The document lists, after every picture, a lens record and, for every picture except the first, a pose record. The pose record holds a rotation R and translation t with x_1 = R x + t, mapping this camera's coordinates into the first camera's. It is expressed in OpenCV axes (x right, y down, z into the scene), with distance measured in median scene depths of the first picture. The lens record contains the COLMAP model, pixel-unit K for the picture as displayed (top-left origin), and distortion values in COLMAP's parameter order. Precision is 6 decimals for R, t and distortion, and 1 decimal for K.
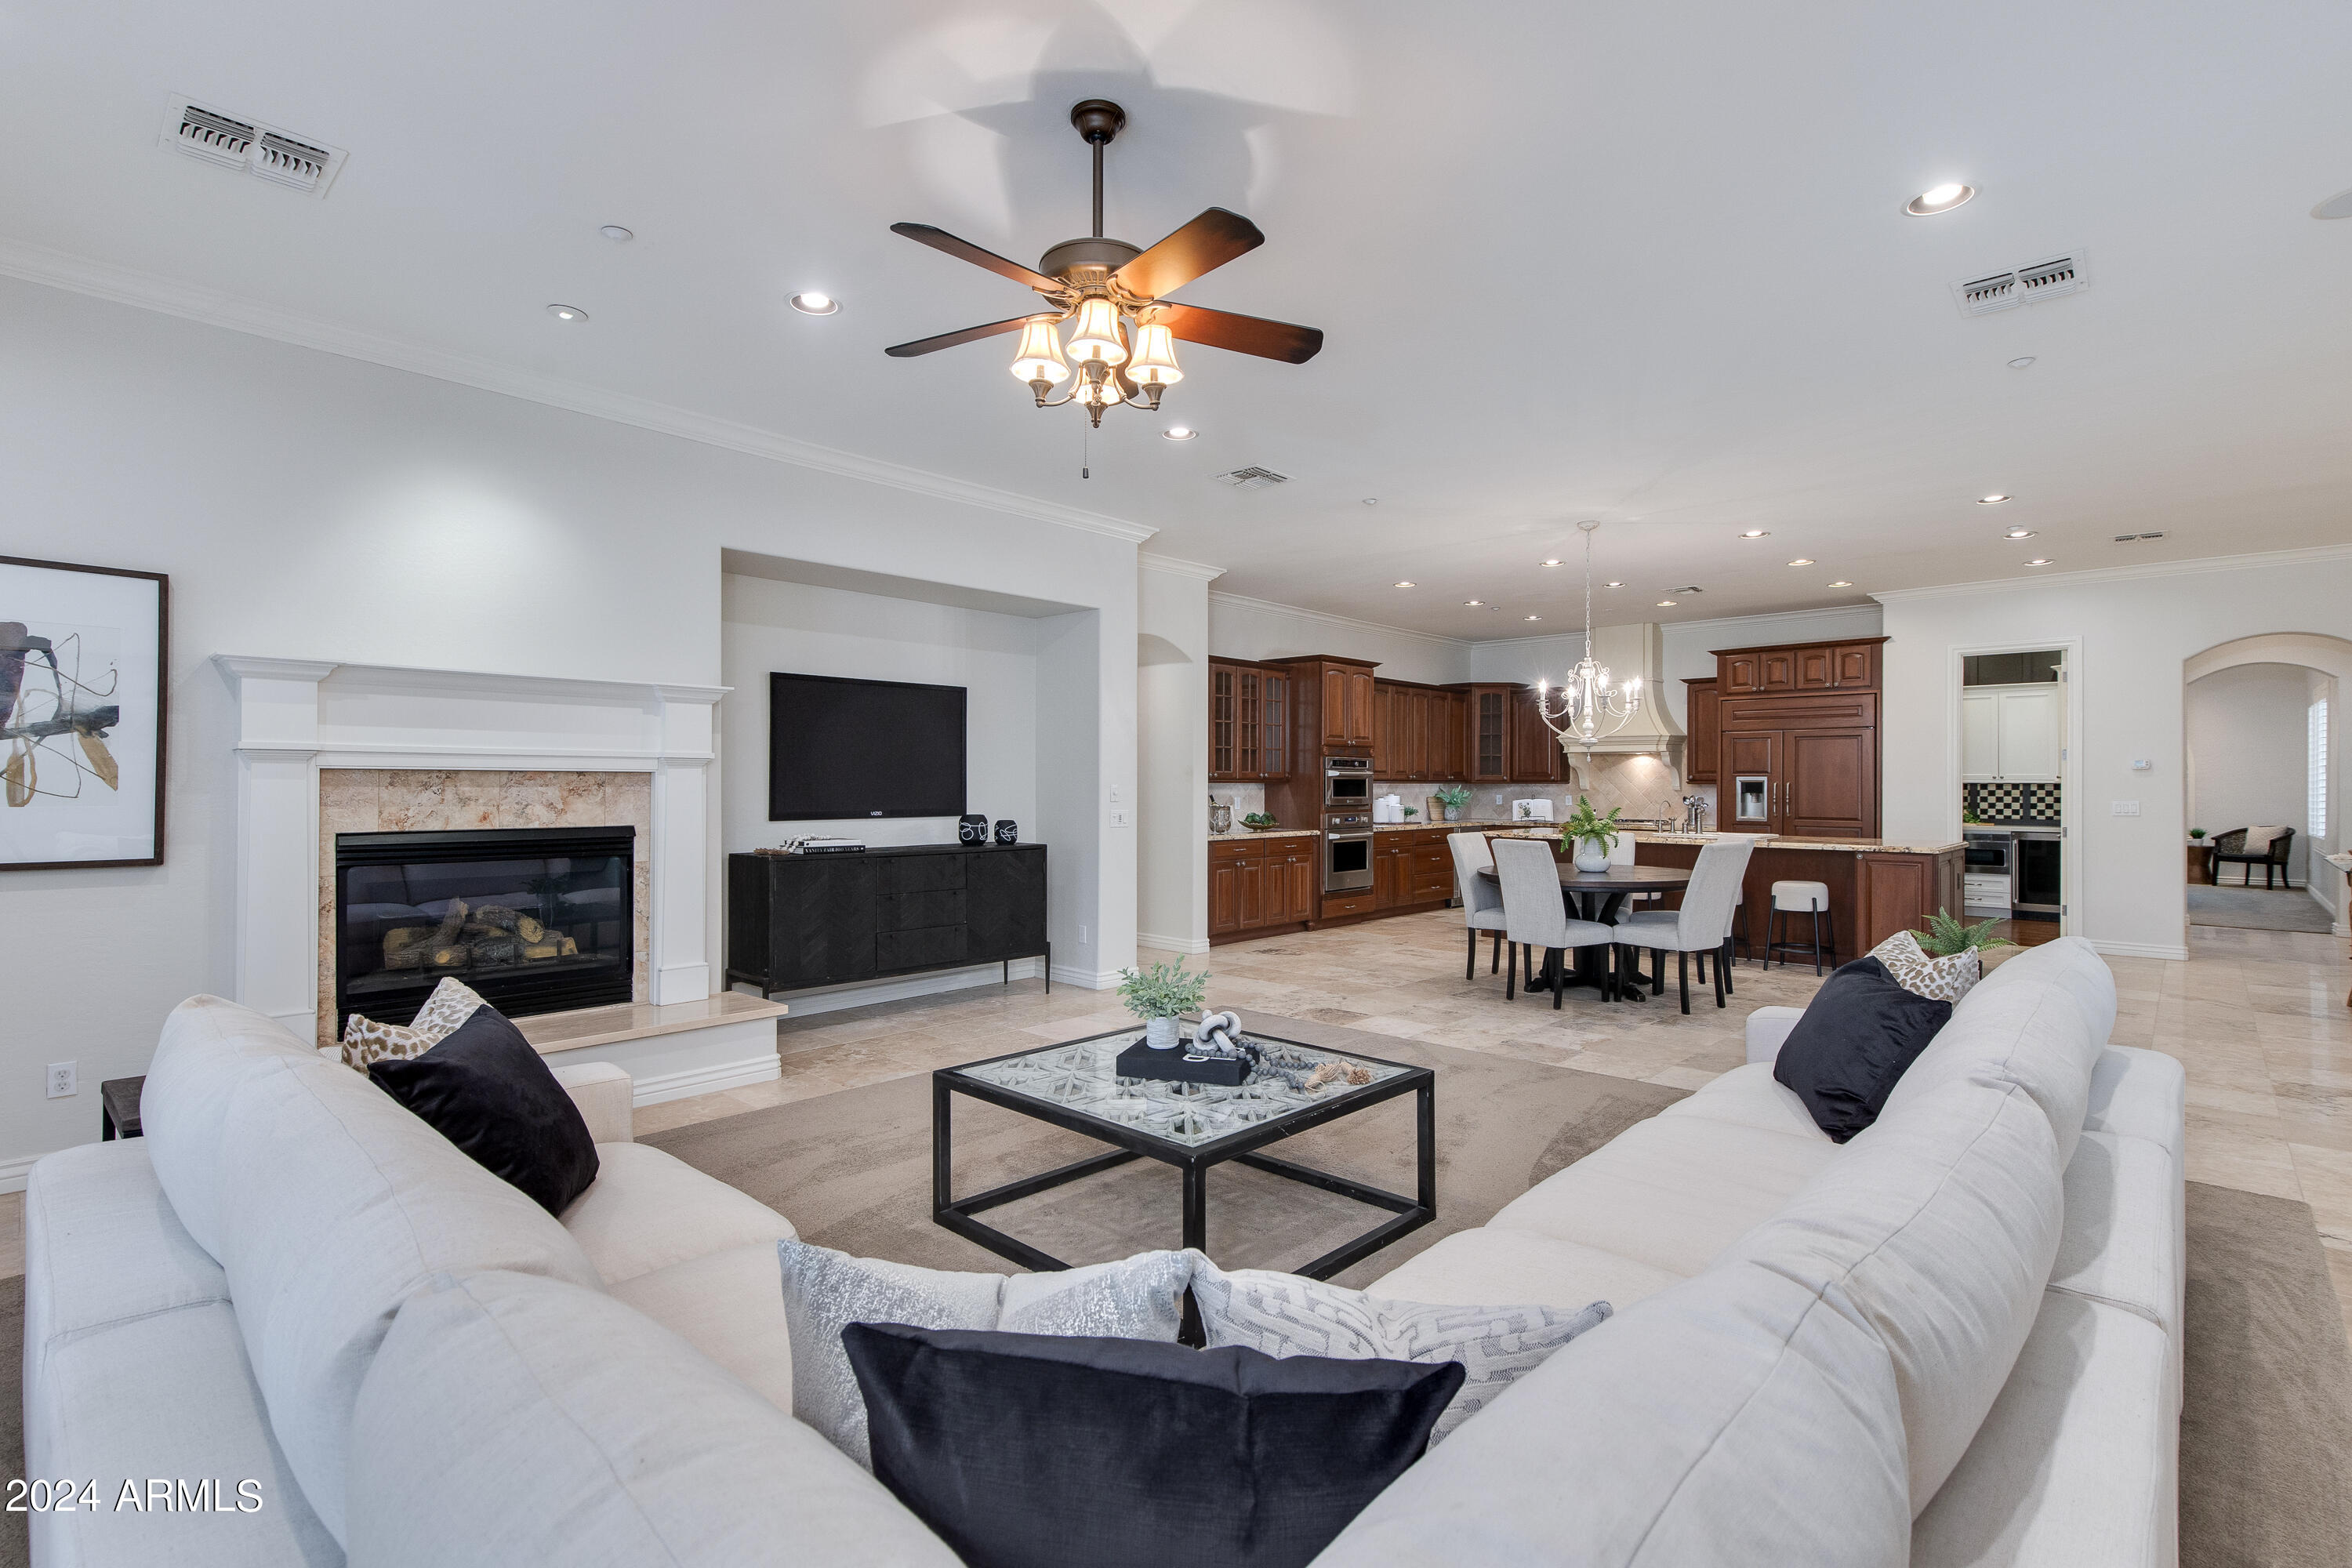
lens RADIAL K [[1069.6, 0, 1179.0], [0, 1069.6, 782.6], [0, 0, 1]] dist [0.007930, -0.000330]
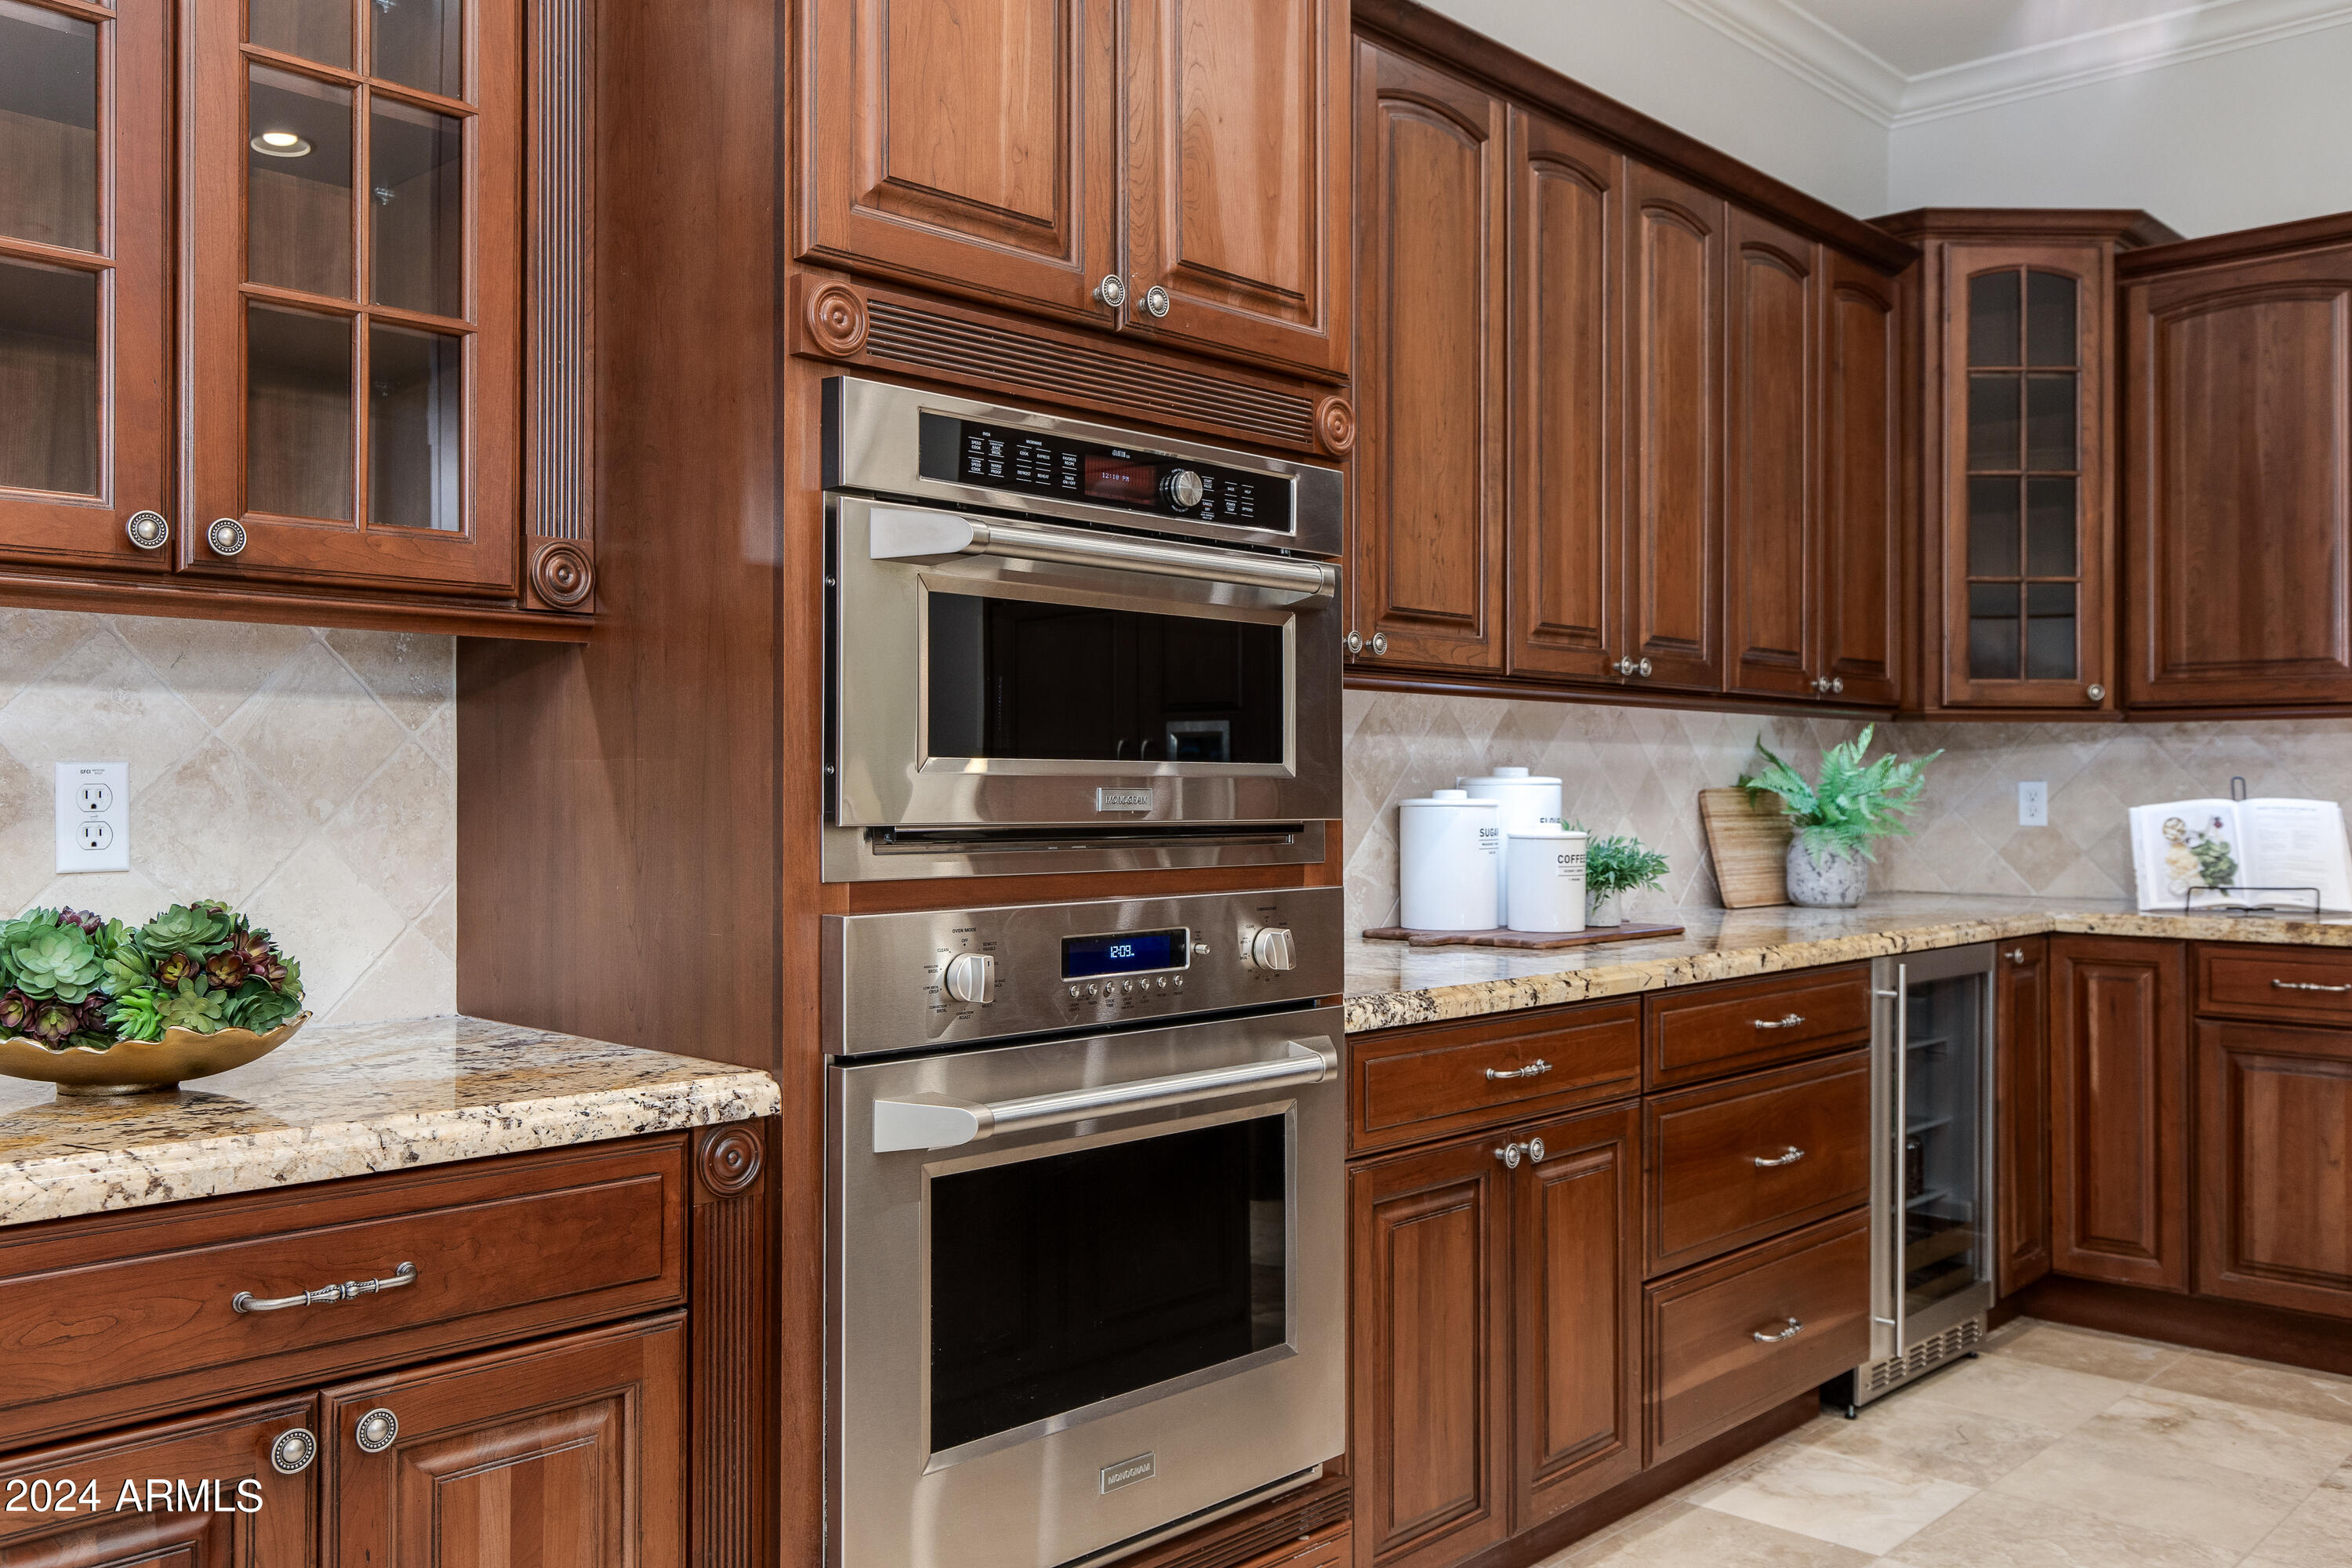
lens RADIAL K [[1913.3, 0, 1173.8], [0, 1913.3, 785.6], [0, 0, 1]] dist [0.015201, 0.002578]
pose [[0.999962, 0.004374, -0.007603, 0.143622], [-0.004360, 0.999989, 0.001844, 0.013665], [0.007611, -0.001811, 0.999969, 0.678194]]
